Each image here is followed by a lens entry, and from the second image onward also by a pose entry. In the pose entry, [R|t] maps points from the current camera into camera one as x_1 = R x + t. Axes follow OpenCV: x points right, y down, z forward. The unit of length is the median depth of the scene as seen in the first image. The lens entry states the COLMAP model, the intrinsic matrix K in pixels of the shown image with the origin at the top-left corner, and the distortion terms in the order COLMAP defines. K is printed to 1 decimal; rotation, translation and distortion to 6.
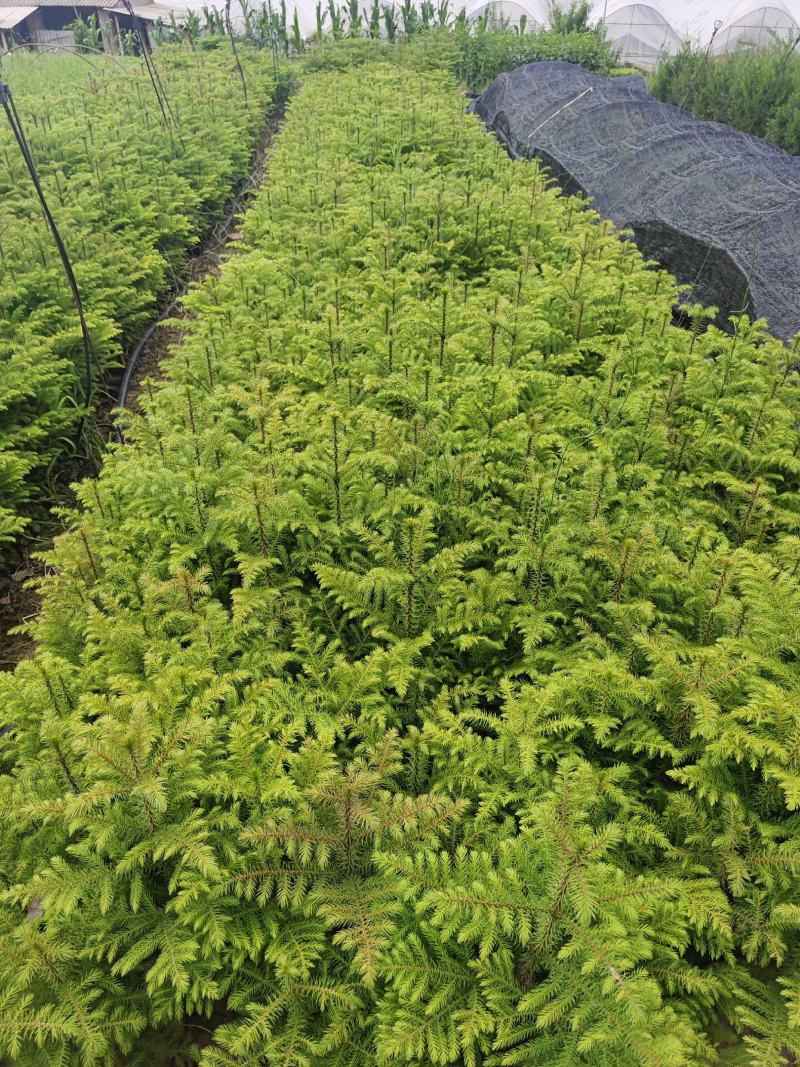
lens RADIAL K [[864.3, 0, 400.0], [0, 864.3, 533.5], [0, 0, 1]] dist [0.037987, -0.073415]
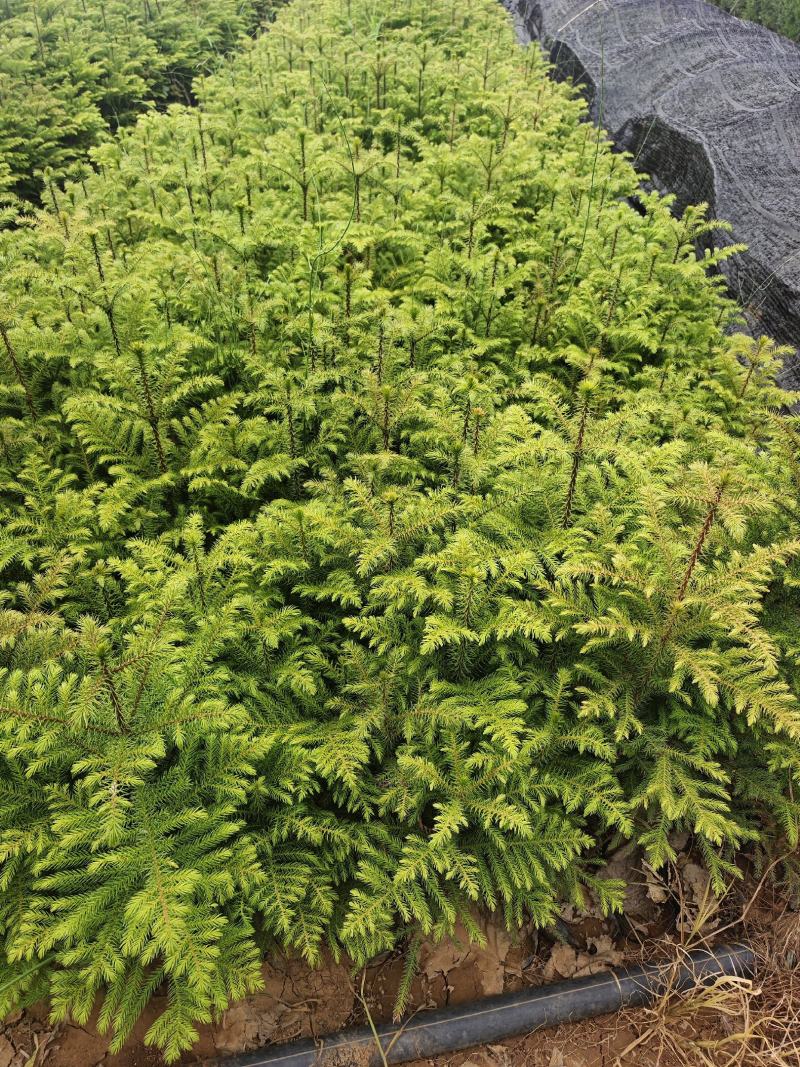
lens RADIAL K [[864.3, 0, 400.0], [0, 864.3, 533.5], [0, 0, 1]] dist [0.037987, -0.073415]
pose [[0.997398, 0.068417, -0.022740, 0.106817], [-0.066032, 0.993488, 0.092851, 0.026248], [0.028944, -0.091108, 0.995420, 0.024884]]
